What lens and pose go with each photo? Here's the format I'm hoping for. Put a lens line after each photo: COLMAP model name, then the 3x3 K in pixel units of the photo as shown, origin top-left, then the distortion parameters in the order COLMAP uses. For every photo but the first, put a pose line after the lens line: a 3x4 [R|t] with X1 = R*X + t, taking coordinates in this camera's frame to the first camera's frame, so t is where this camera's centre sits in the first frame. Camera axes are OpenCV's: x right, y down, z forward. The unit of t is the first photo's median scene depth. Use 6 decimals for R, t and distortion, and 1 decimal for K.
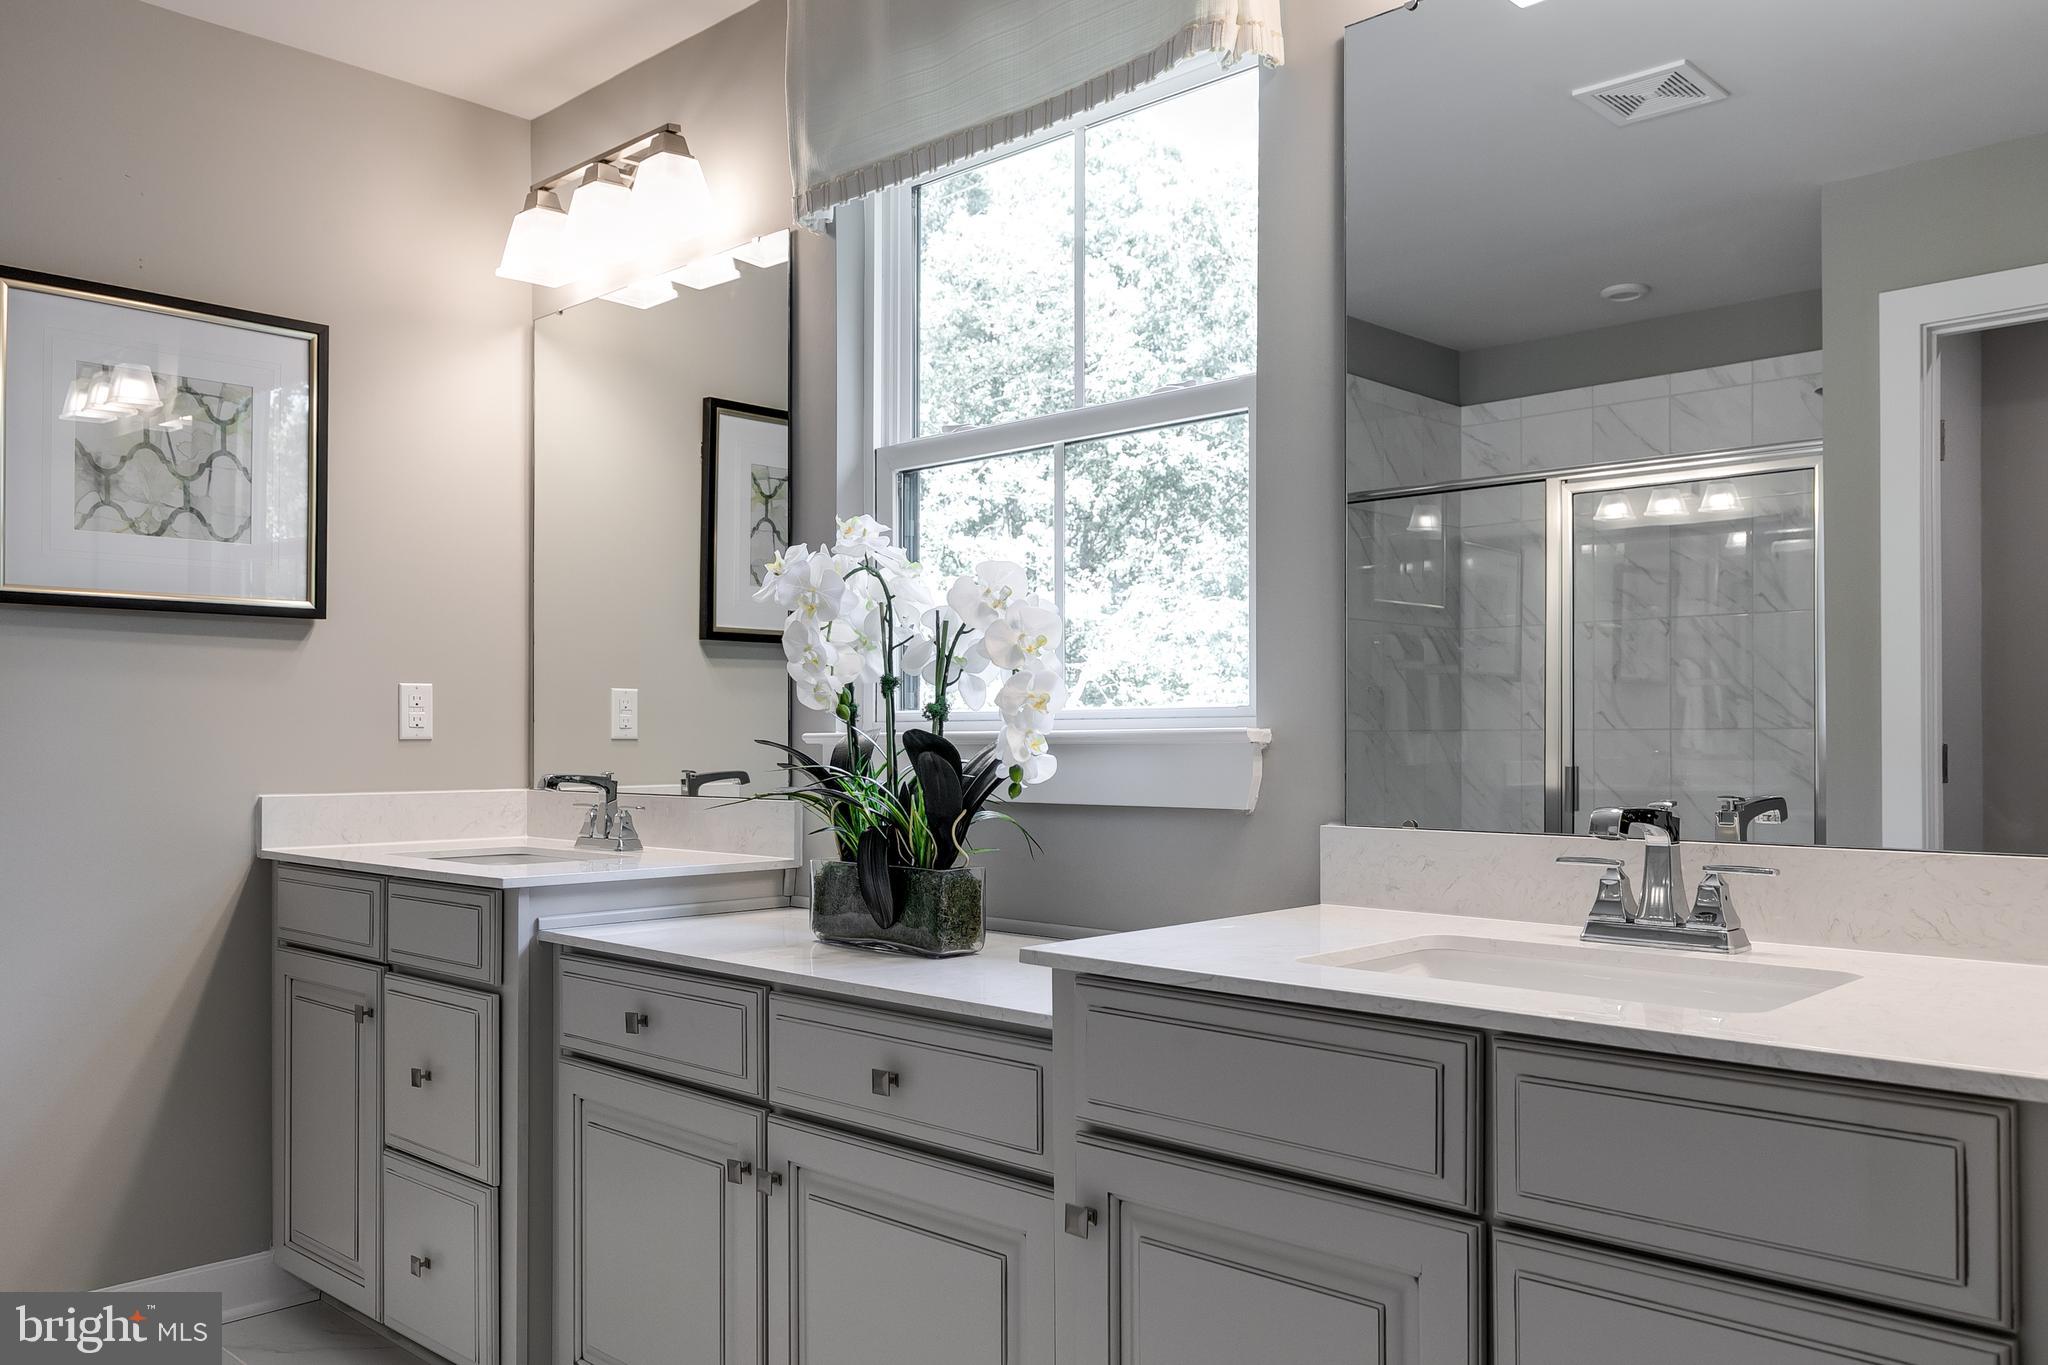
lens RADIAL K [[1637.9, 0, 1026.6], [0, 1637.9, 695.0], [0, 0, 1]] dist [0.018820, 0.004032]
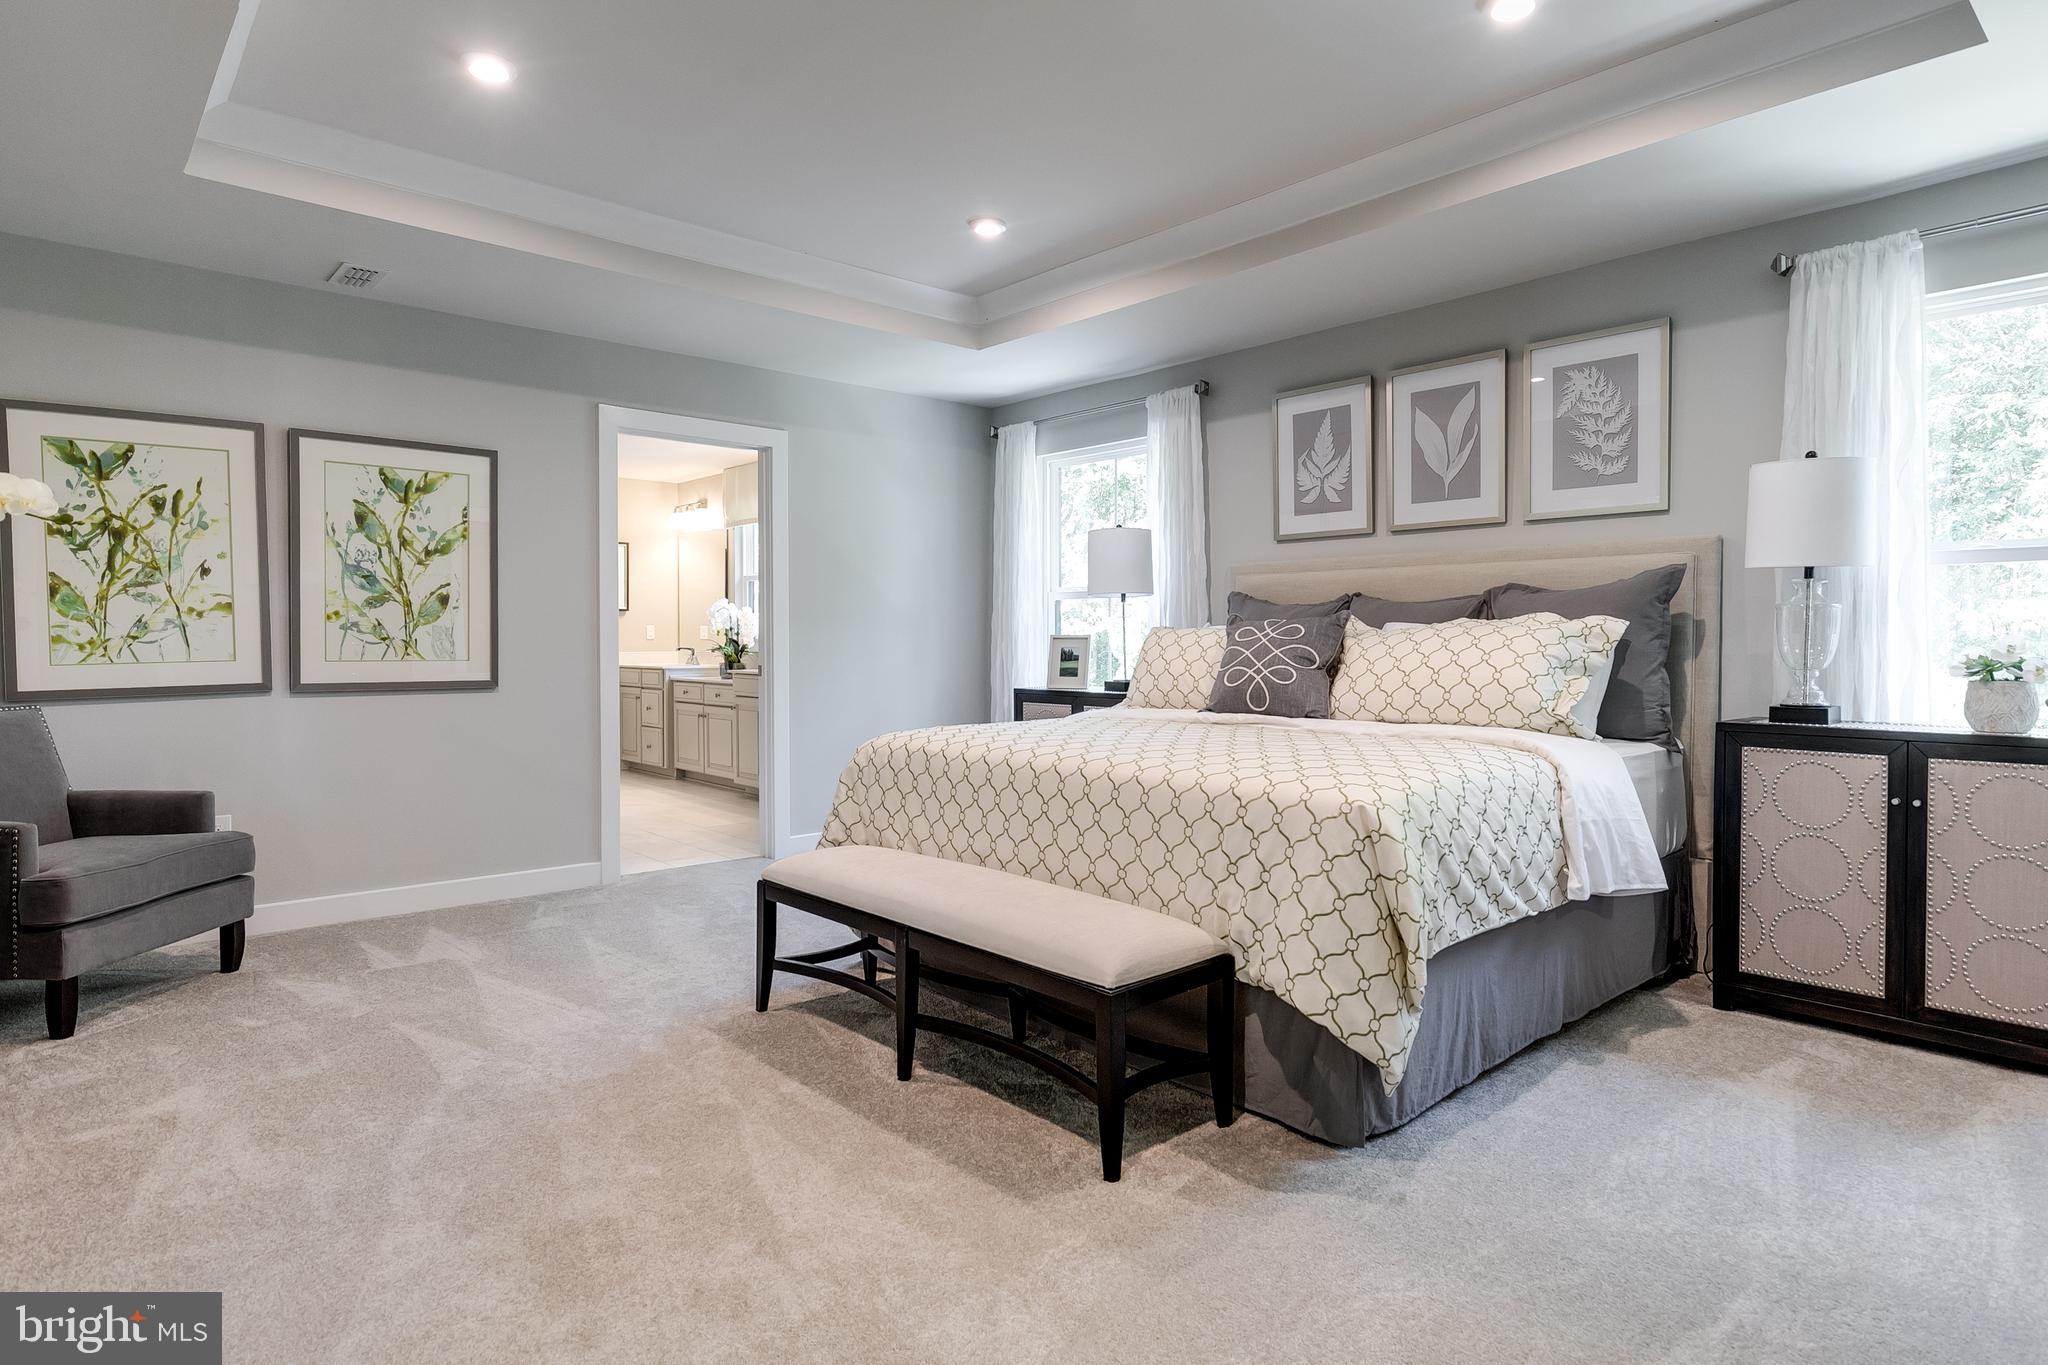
lens RADIAL K [[1107.4, 0, 1020.7], [0, 1107.4, 666.0], [0, 0, 1]] dist [0.000414, 0.000572]
pose [[0.997863, 0.009536, -0.064648, 0.990595], [-0.006407, 0.998806, 0.048440, -0.062924], [0.065033, -0.047922, 0.996732, -2.305084]]
